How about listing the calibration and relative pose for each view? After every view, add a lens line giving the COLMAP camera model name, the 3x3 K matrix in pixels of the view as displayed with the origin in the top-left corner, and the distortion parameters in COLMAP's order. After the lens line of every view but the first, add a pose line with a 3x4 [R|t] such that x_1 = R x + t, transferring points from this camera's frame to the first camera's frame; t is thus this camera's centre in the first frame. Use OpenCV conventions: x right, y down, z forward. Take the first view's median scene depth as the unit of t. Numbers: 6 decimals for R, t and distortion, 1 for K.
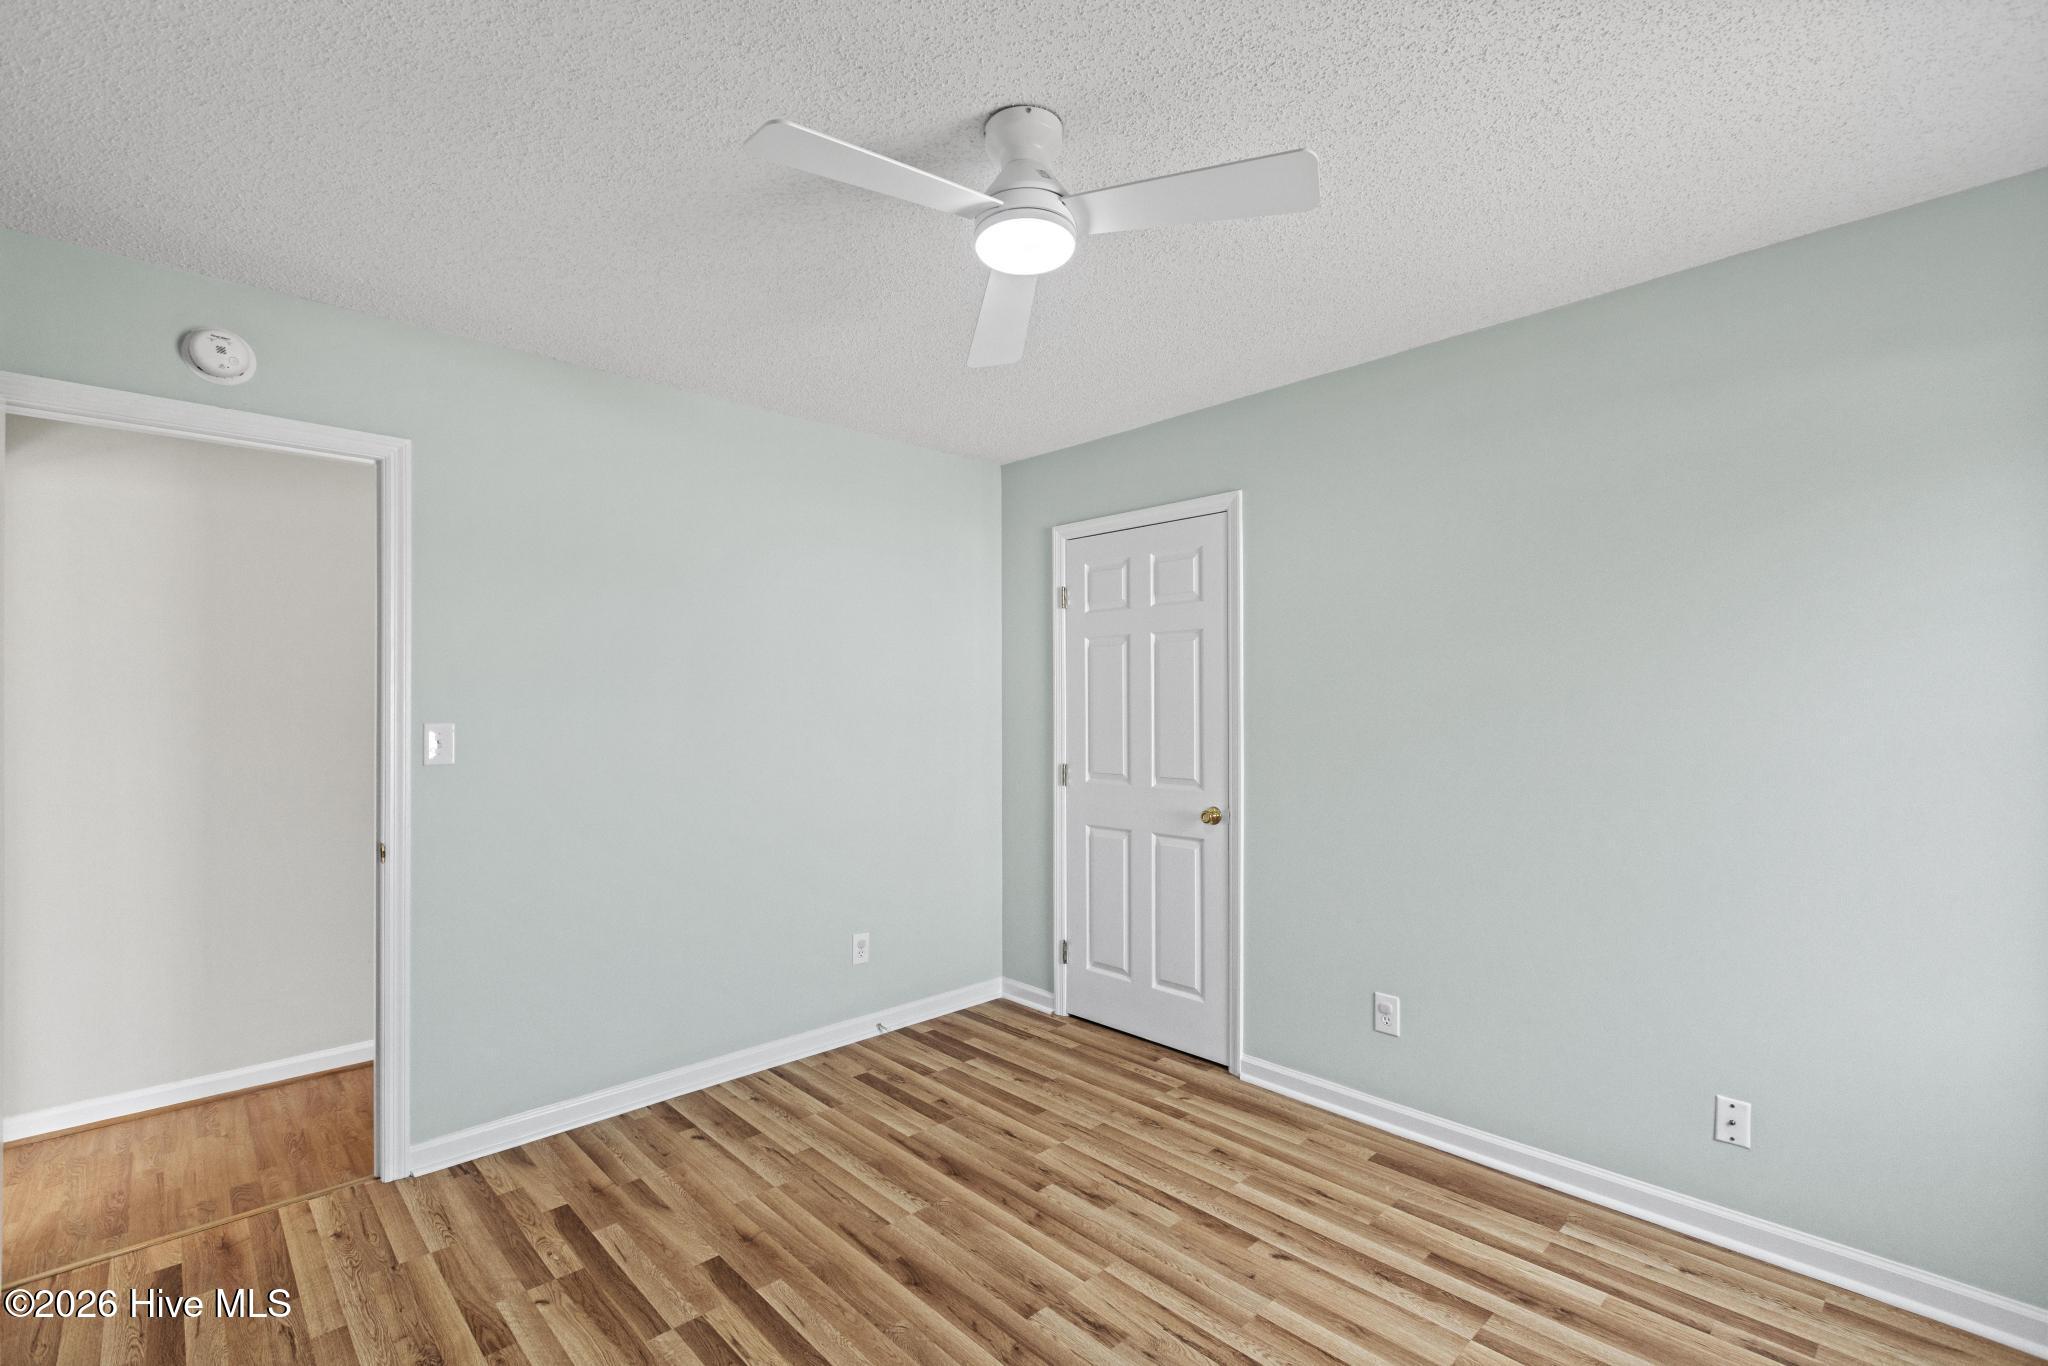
lens RADIAL K [[912.2, 0, 1030.6], [0, 912.2, 696.9], [0, 0, 1]] dist [0.000763, -0.000574]
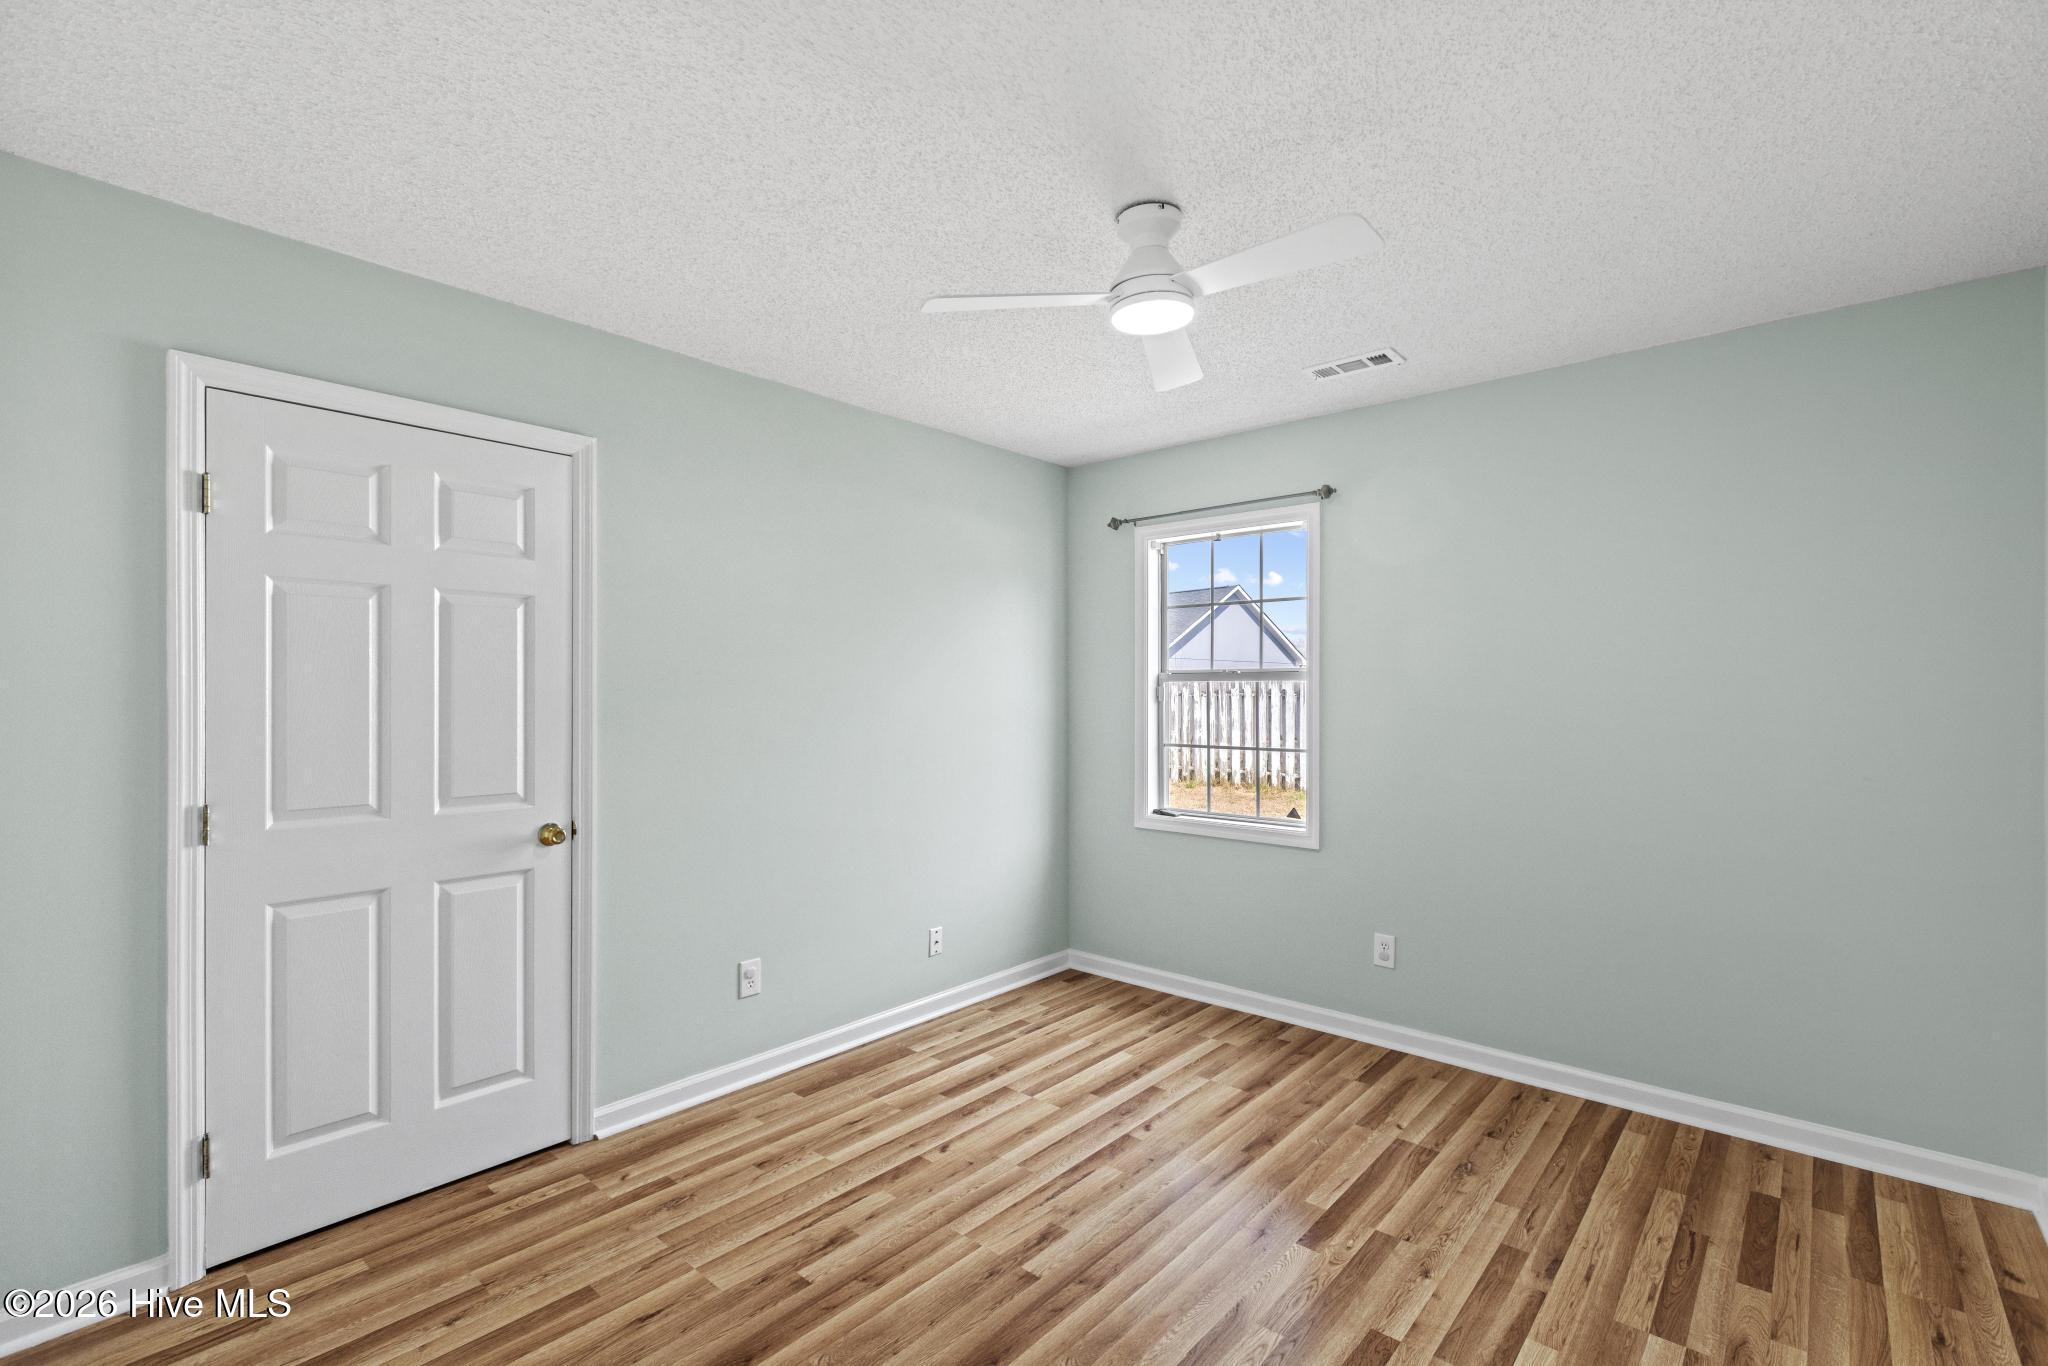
lens RADIAL K [[920.1, 0, 1024.0], [0, 920.1, 683.0], [0, 0, 1]] dist [0.000883, -0.000600]
pose [[-0.089169, 0.013893, 0.995920, -0.737852], [-0.005642, 0.999880, -0.014453, 0.009869], [-0.996001, -0.006908, -0.089080, 0.774806]]
